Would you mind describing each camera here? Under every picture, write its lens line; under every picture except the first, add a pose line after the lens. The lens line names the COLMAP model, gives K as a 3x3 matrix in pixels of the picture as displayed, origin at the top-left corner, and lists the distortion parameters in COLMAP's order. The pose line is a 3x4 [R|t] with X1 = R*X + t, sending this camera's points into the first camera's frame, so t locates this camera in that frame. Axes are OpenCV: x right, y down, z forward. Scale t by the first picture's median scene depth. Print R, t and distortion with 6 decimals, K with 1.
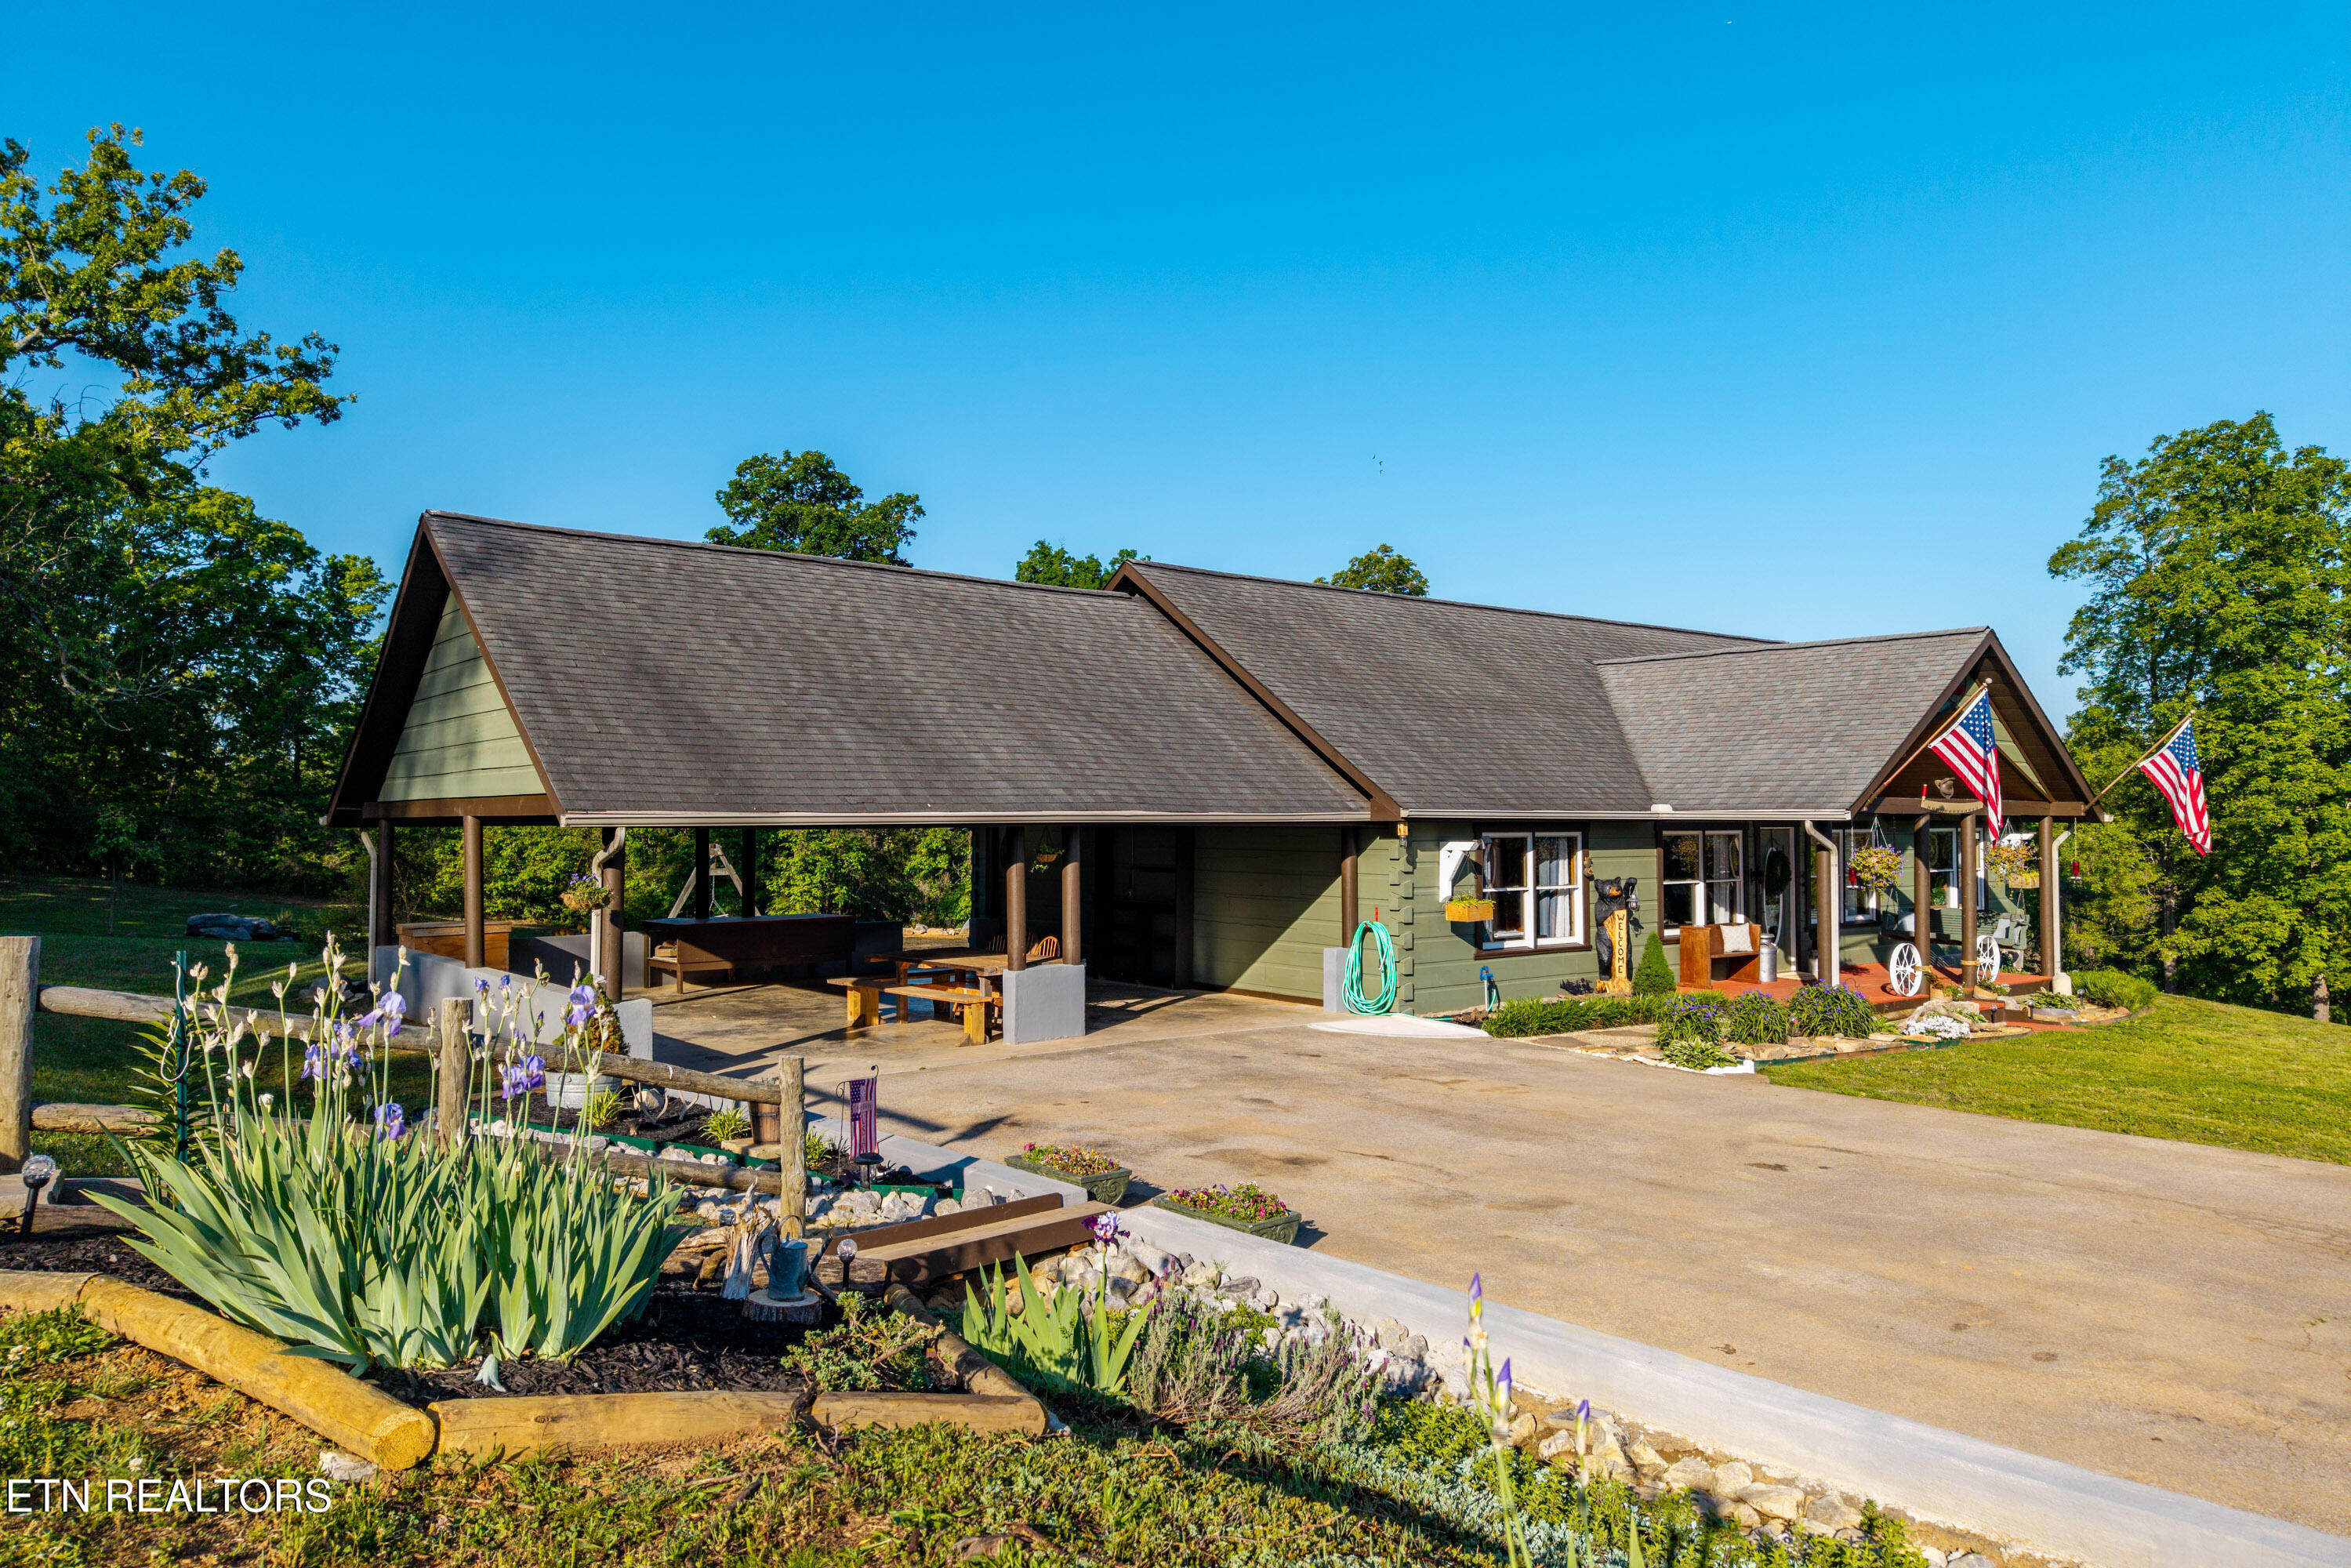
lens RADIAL K [[1562.4, 0, 1217.2], [0, 1562.4, 803.6], [0, 0, 1]] dist [0.037080, -0.042253]
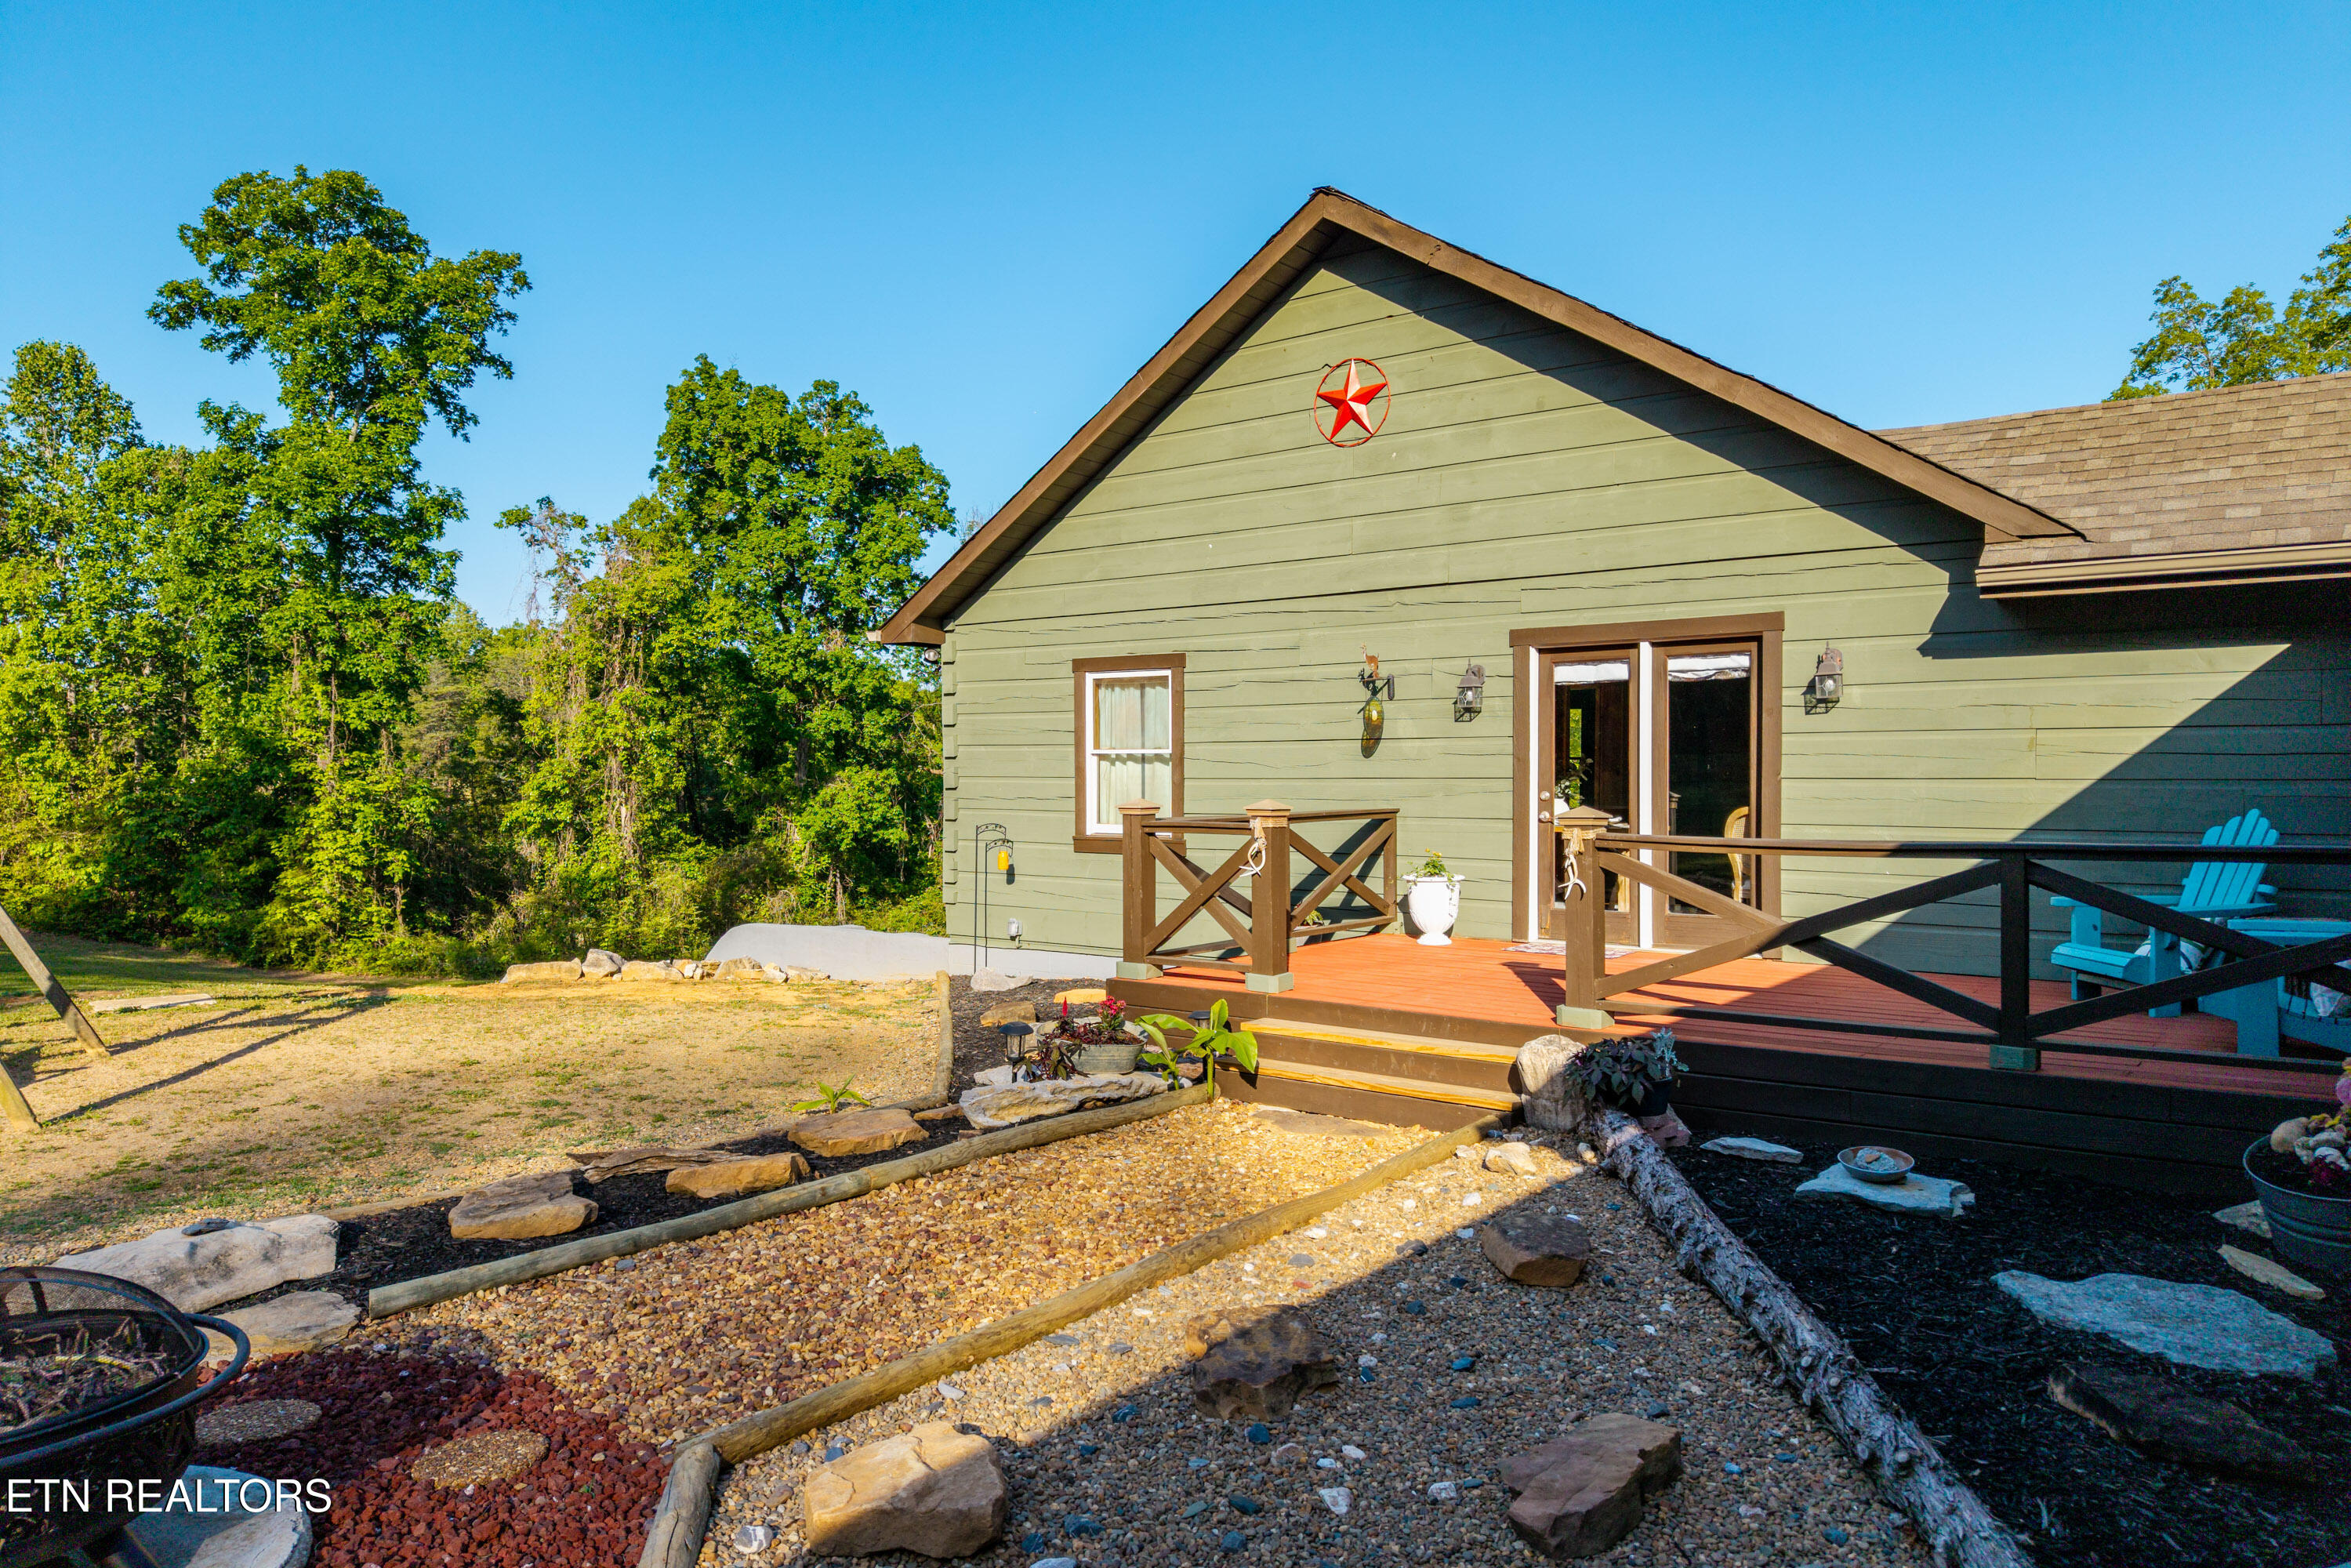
lens RADIAL K [[1562.4, 0, 1187.0], [0, 1562.4, 783.2], [0, 0, 1]] dist [0.037080, -0.042253]
pose [[0.973079, -0.002736, 0.230456, -0.070955], [-0.001472, 0.999835, 0.018089, 0.012797], [-0.230468, -0.017941, 0.972915, 0.285615]]
